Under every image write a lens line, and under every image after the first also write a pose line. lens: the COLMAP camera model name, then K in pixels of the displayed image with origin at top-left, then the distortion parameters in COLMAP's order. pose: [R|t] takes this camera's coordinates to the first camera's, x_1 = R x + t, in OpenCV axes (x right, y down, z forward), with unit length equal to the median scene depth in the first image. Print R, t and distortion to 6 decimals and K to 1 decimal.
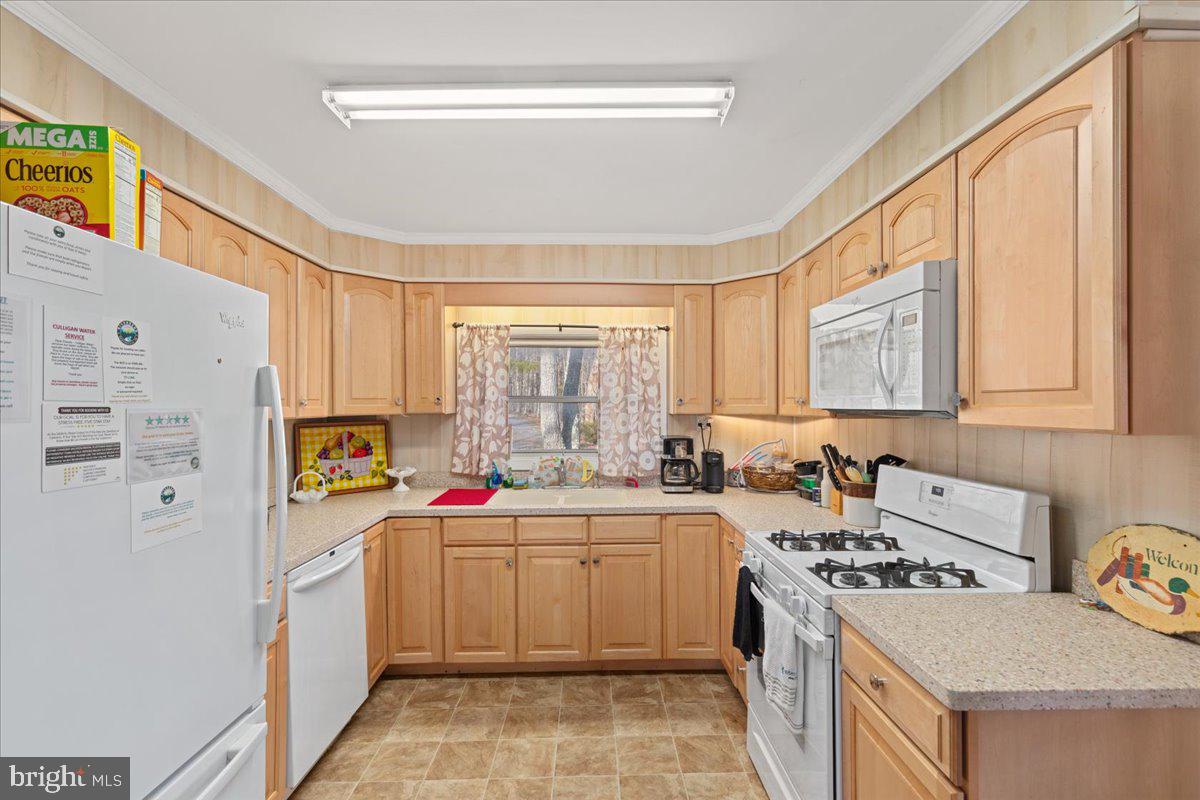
lens RADIAL K [[545.8, 0, 600.5], [0, 545.8, 402.4], [0, 0, 1]] dist [0.009567, -0.000075]
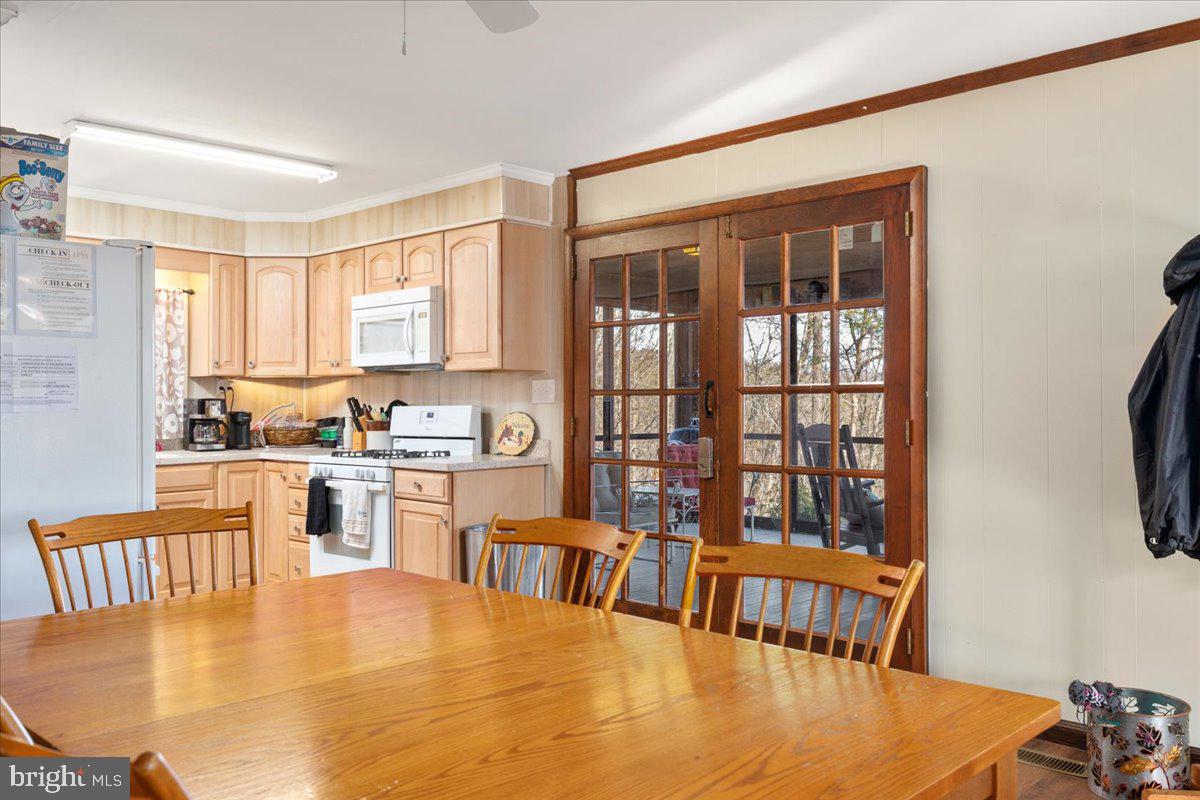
lens RADIAL K [[987.5, 0, 600.8], [0, 987.5, 400.0], [0, 0, 1]] dist [0.000993, -0.001079]
pose [[0.706734, 0.003731, 0.707470, -0.767732], [-0.001813, 0.999992, -0.003462, 0.083268], [-0.707477, 0.001164, 0.706735, -1.000733]]
